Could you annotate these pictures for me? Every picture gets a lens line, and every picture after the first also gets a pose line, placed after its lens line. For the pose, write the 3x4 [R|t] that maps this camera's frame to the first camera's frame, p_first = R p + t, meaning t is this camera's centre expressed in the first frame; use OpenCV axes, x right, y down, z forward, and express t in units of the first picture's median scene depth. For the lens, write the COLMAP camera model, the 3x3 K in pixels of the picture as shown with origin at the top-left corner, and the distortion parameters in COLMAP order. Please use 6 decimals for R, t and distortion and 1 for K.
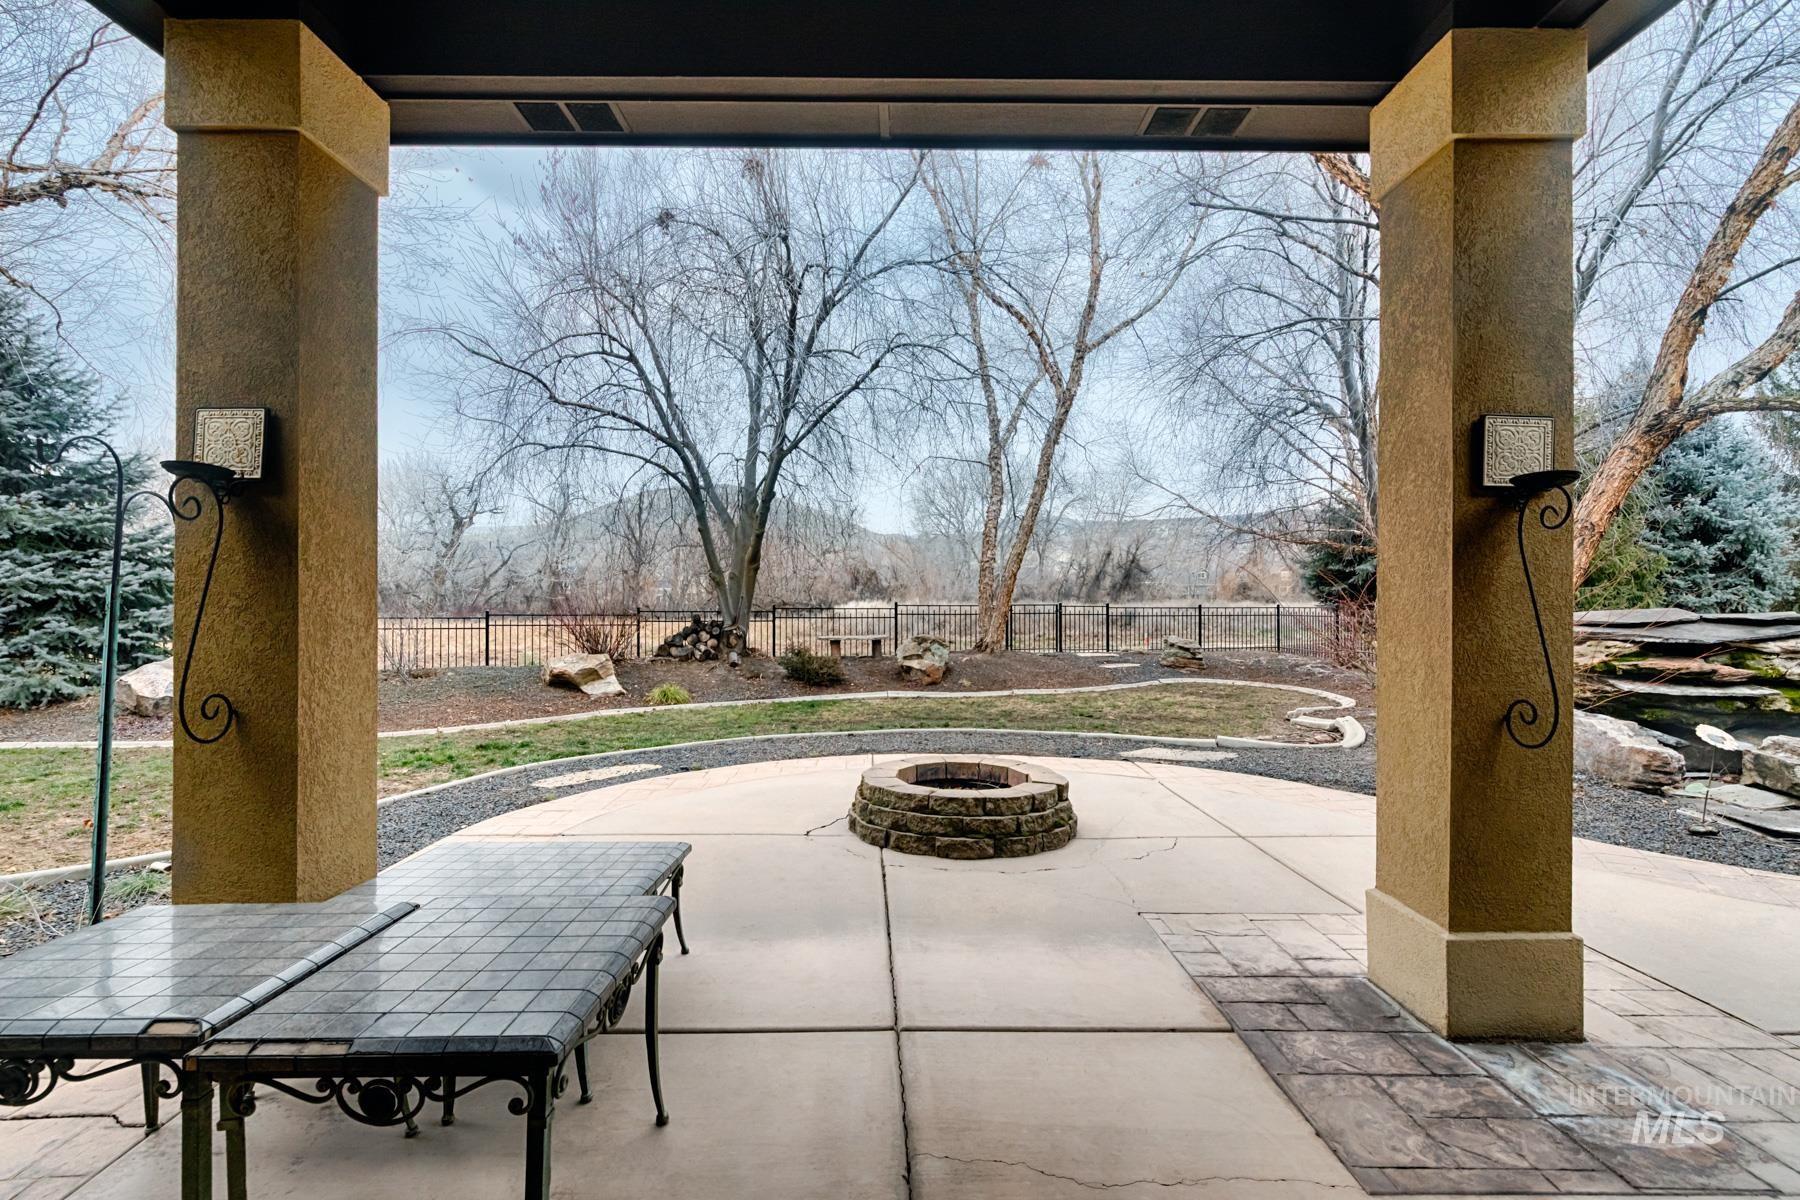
lens RADIAL K [[795.7, 0, 874.9], [0, 795.7, 606.7], [0, 0, 1]] dist [-0.000782, -0.000066]
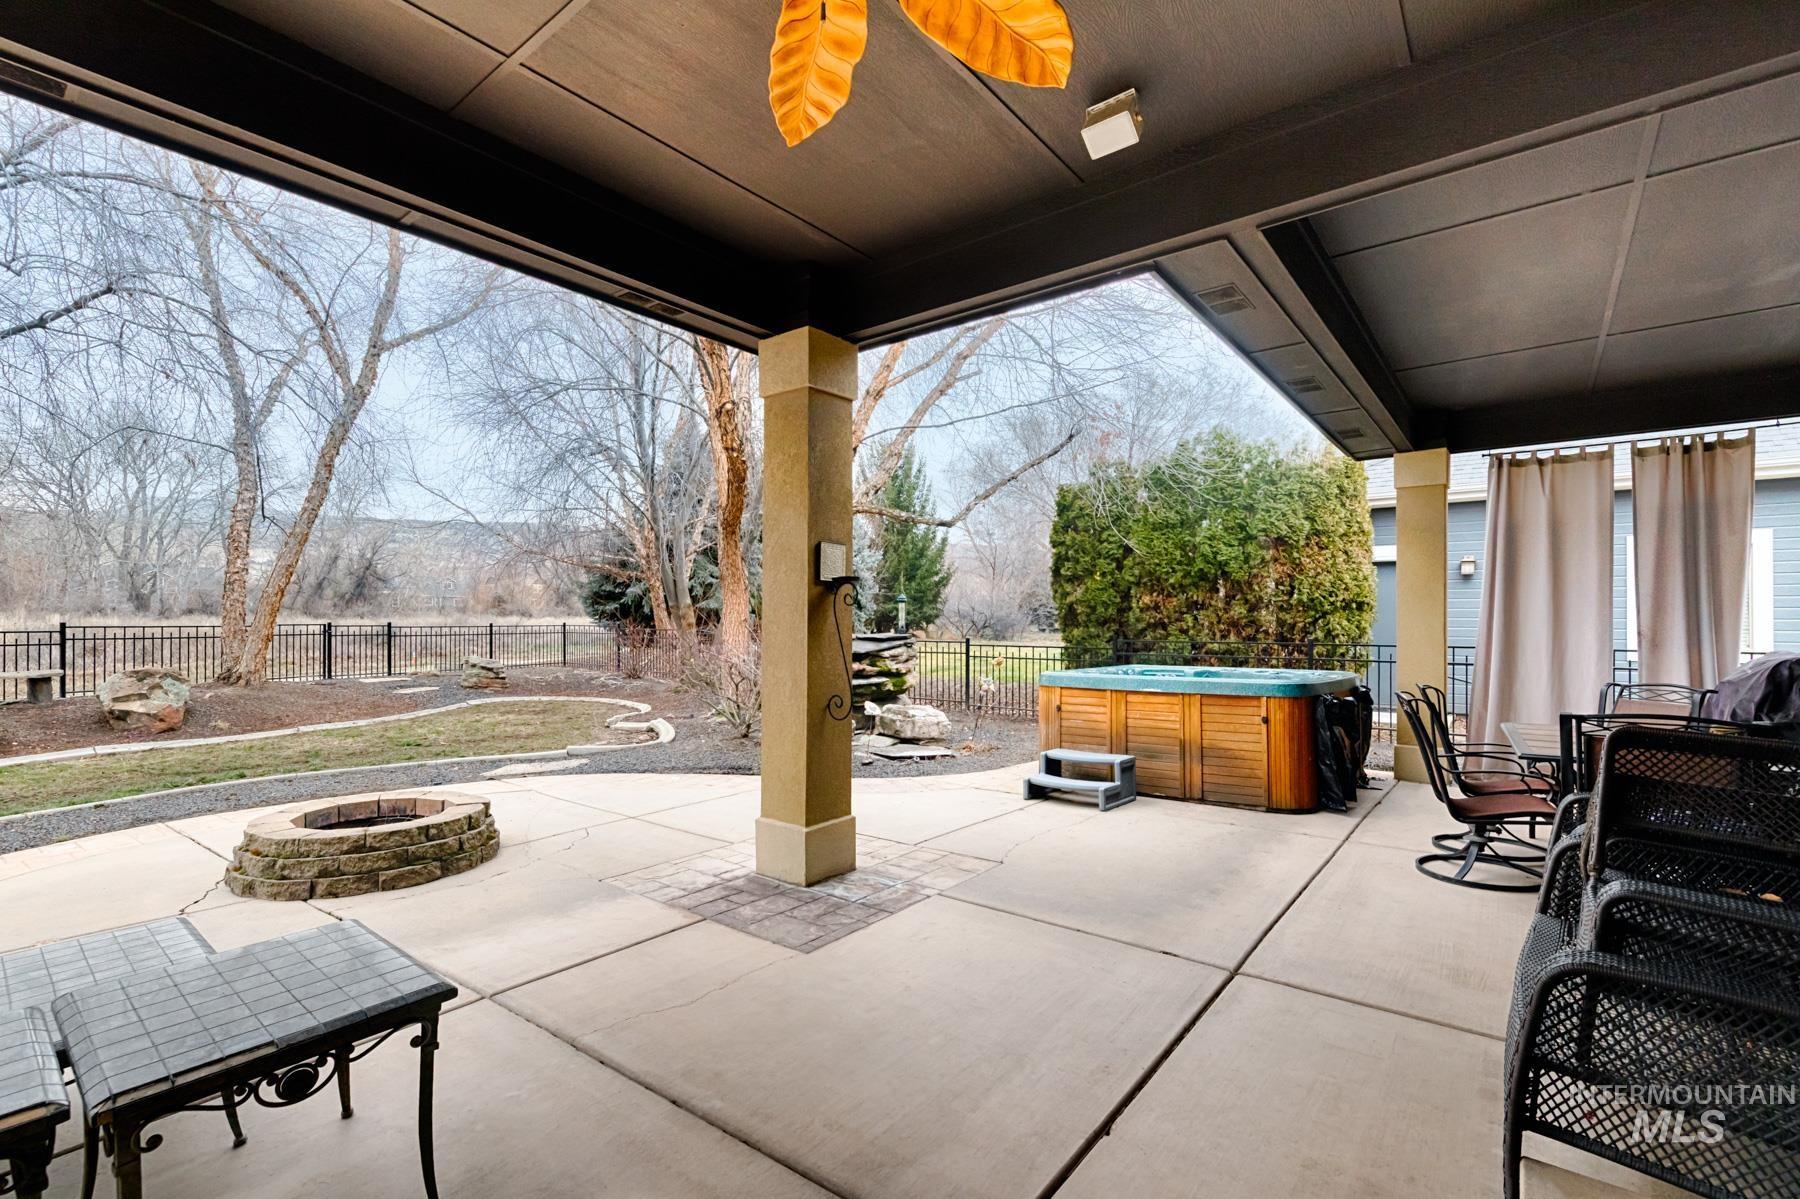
lens RADIAL K [[795.7, 0, 927.4], [0, 795.7, 615.8], [0, 0, 1]] dist [-0.000782, -0.000066]
pose [[0.596792, 0.005925, 0.802374, -0.219758], [-0.001669, 0.999980, -0.006142, -0.022746], [-0.802394, 0.002326, 0.596790, -0.115512]]
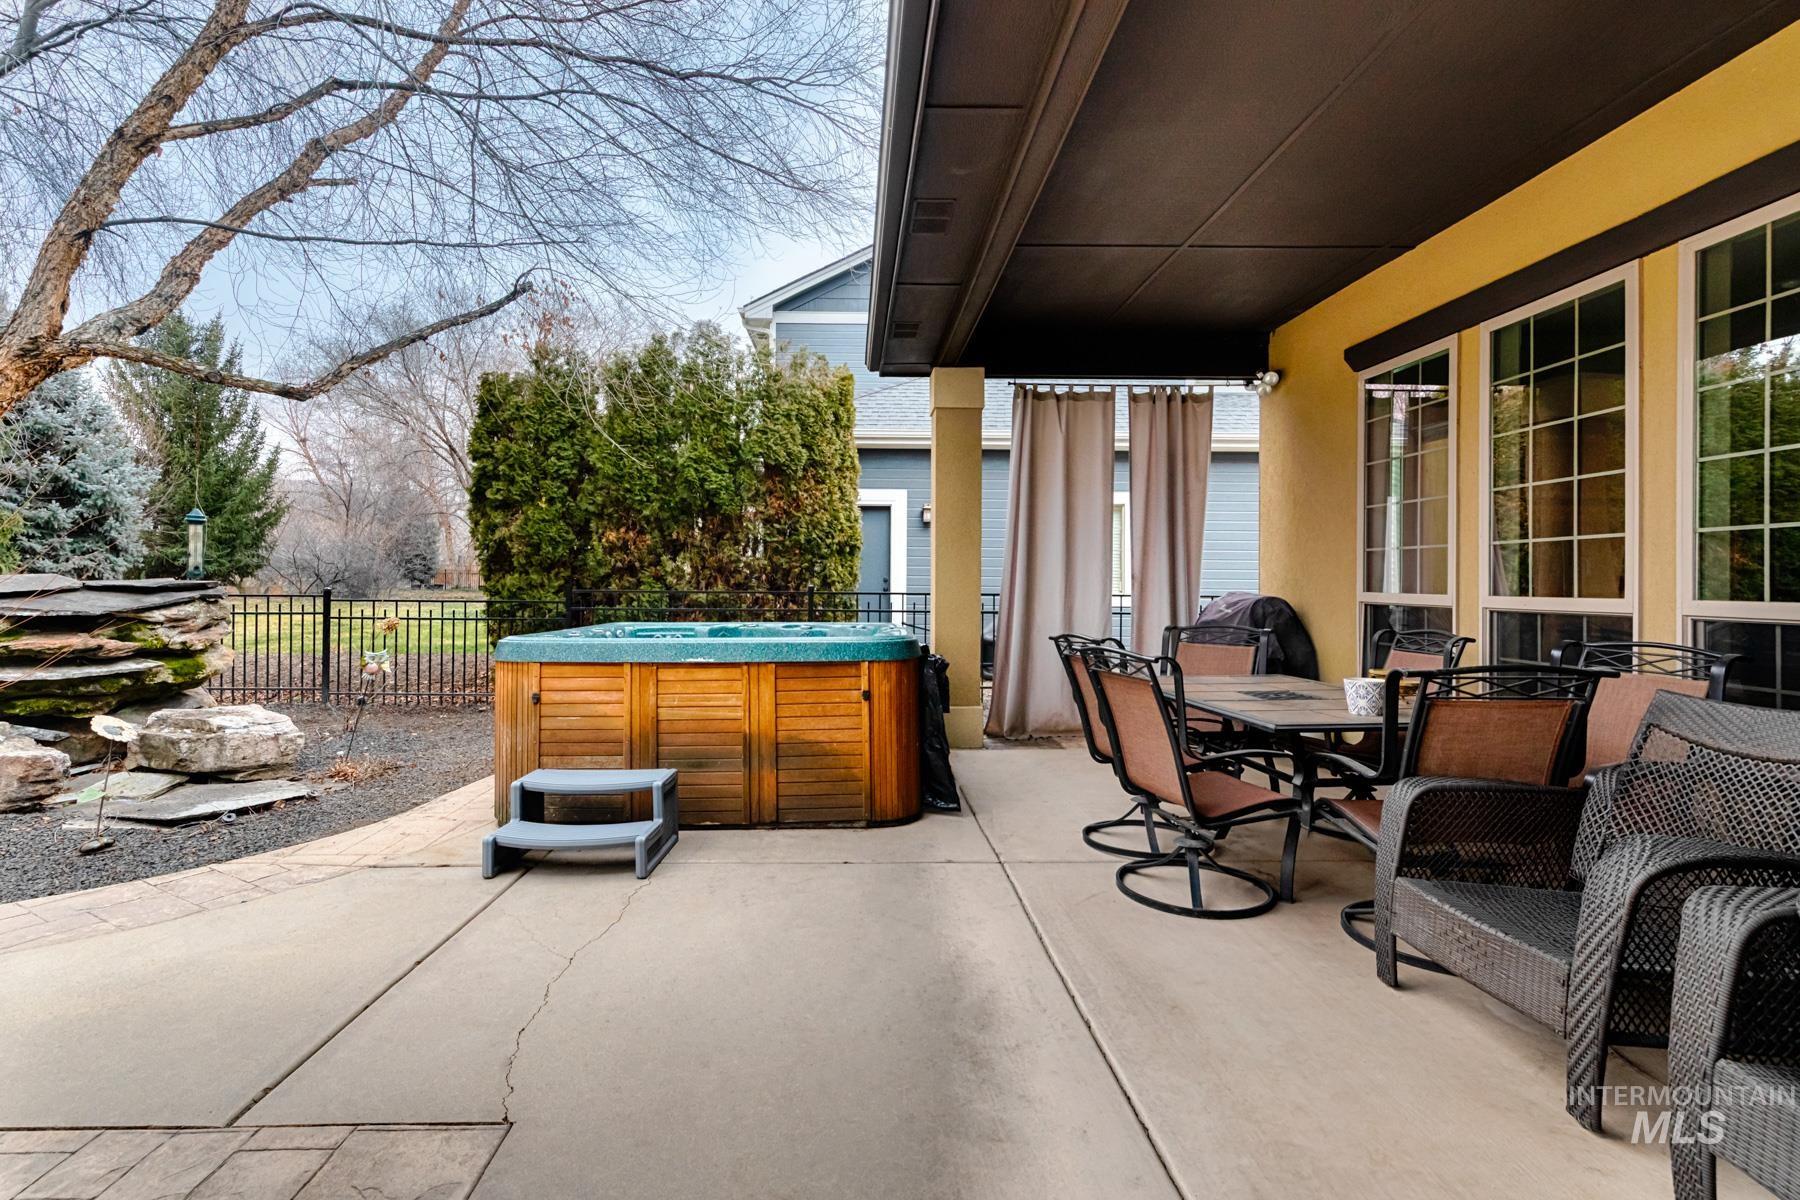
lens RADIAL K [[858.0, 0, 885.5], [0, 858.0, 569.0], [0, 0, 1]] dist [-0.002628, 0.002680]
pose [[-0.005080, 0.010586, 0.999931, 0.117807], [-0.005689, 0.999927, -0.010615, 0.001519], [-0.999971, -0.005742, -0.005020, 0.150861]]
